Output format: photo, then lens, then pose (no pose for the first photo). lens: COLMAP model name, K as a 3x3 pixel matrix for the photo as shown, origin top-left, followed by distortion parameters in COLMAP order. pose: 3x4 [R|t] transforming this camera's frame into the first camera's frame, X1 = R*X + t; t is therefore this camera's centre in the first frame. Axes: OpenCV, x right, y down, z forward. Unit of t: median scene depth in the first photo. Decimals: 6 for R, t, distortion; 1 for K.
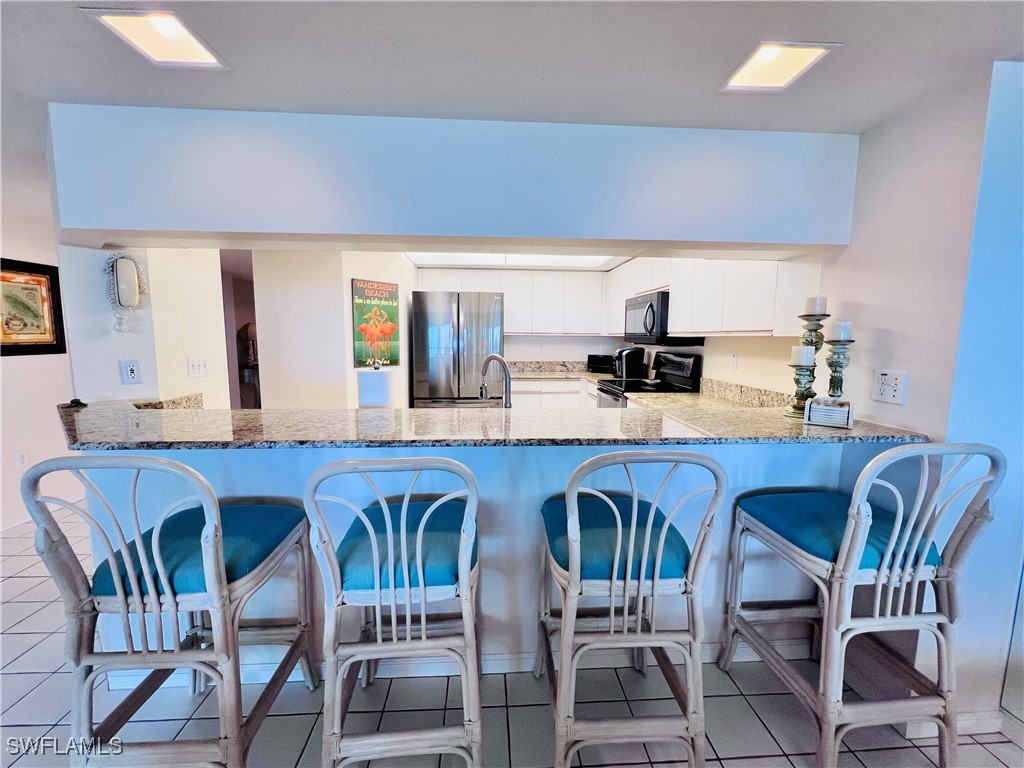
lens RADIAL K [[430.0, 0, 514.3], [0, 430.0, 385.2], [0, 0, 1]] dist [0.000147, 0.000110]
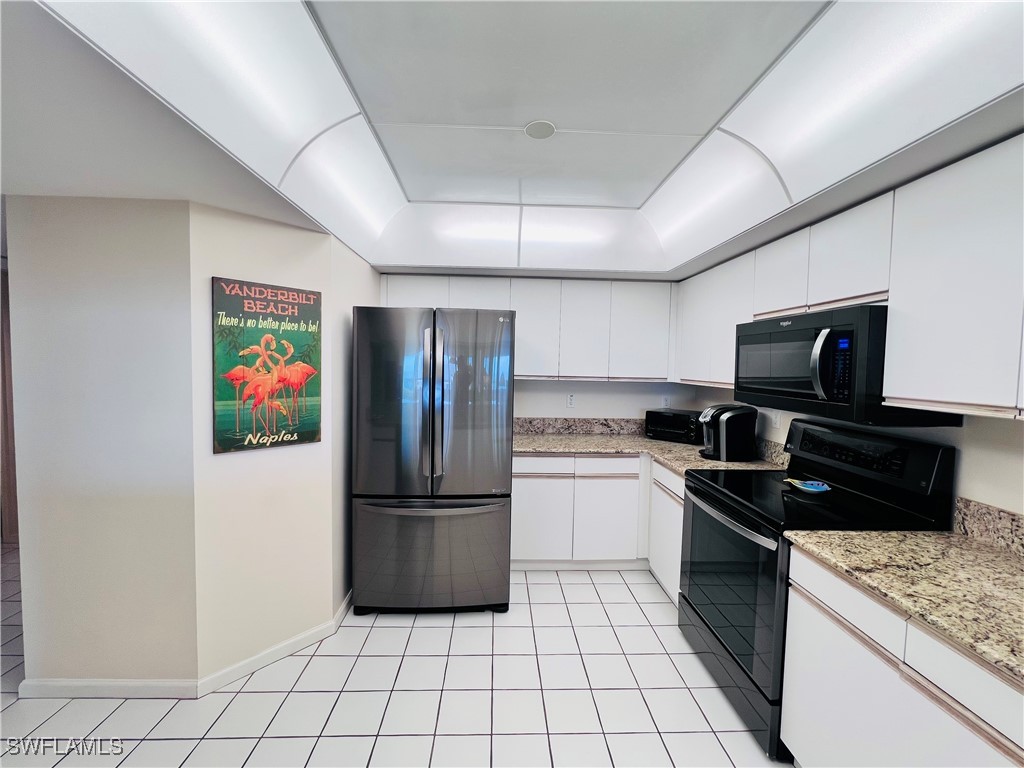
lens RADIAL K [[410.1, 0, 513.5], [0, 410.1, 382.1], [0, 0, 1]] dist [0.010560, 0.000129]
pose [[0.999728, 0.012372, -0.019748, -0.016267], [-0.013562, 0.998026, -0.061318, -0.092448], [0.018951, 0.061570, 0.997923, 0.488795]]
